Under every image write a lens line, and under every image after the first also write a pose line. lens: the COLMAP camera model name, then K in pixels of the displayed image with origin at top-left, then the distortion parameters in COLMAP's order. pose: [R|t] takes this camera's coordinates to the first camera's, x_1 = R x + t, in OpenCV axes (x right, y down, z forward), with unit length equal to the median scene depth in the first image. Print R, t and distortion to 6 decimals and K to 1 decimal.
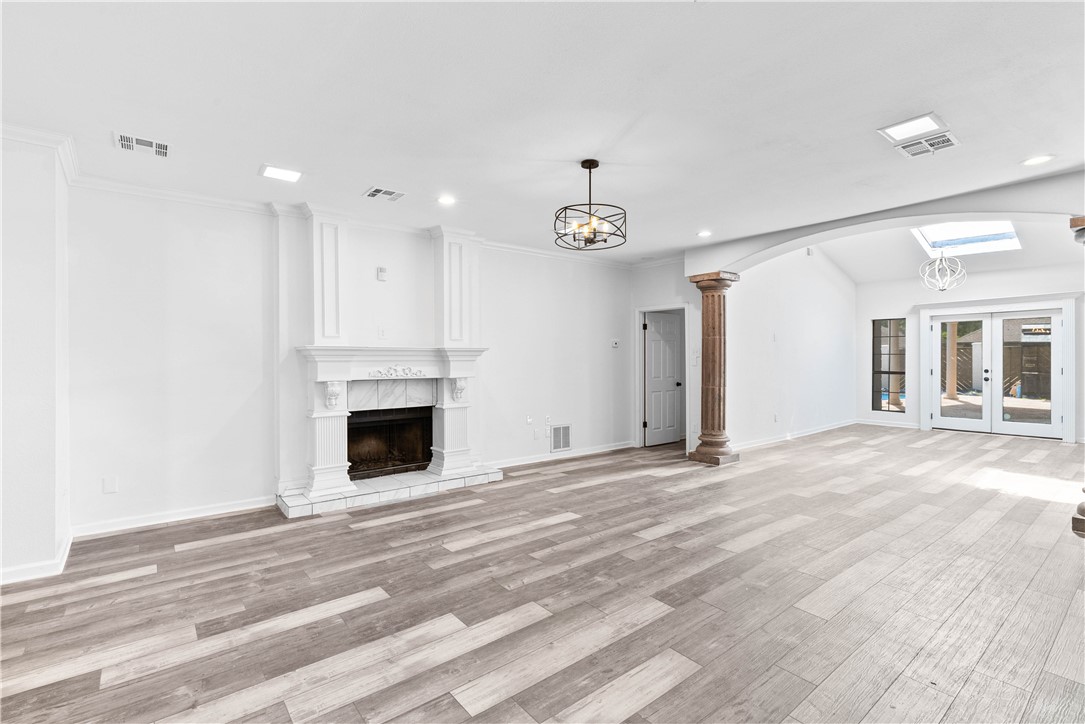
lens RADIAL K [[505.5, 0, 546.0], [0, 505.5, 362.0], [0, 0, 1]] dist [-0.000968, 0.000711]
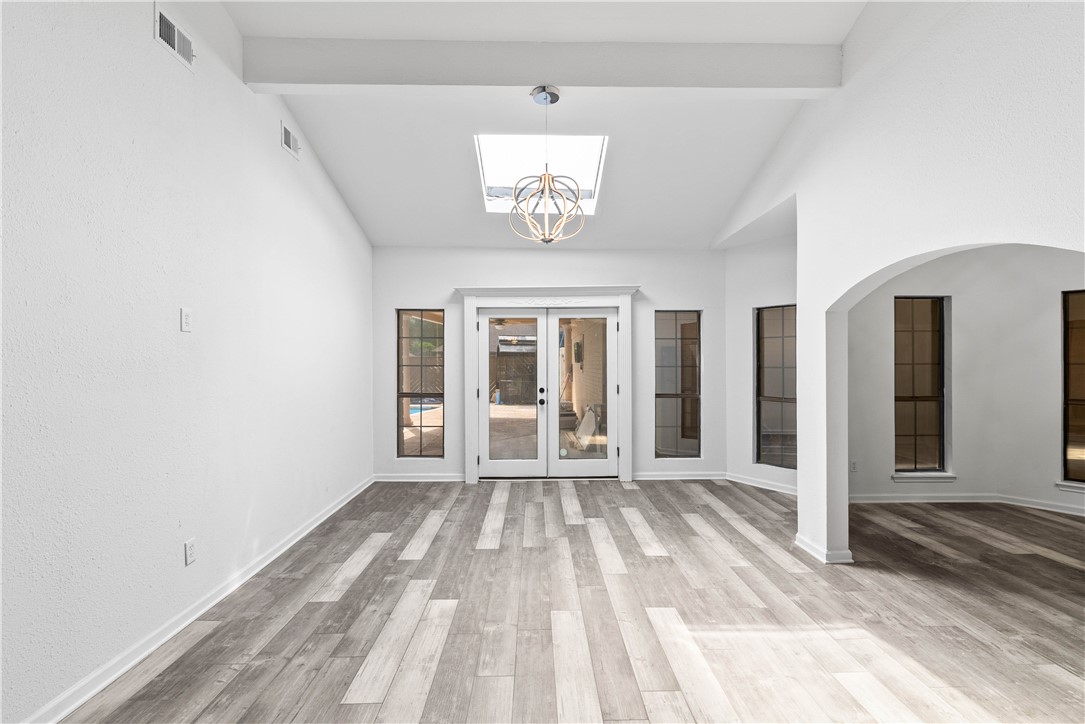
lens RADIAL K [[505.5, 0, 541.9], [0, 505.5, 366.5], [0, 0, 1]] dist [-0.000968, 0.000711]
pose [[0.613858, -0.002819, 0.789412, 0.257421], [0.005611, 0.999984, -0.000792, -0.012074], [-0.789397, 0.004915, 0.613864, 0.464339]]
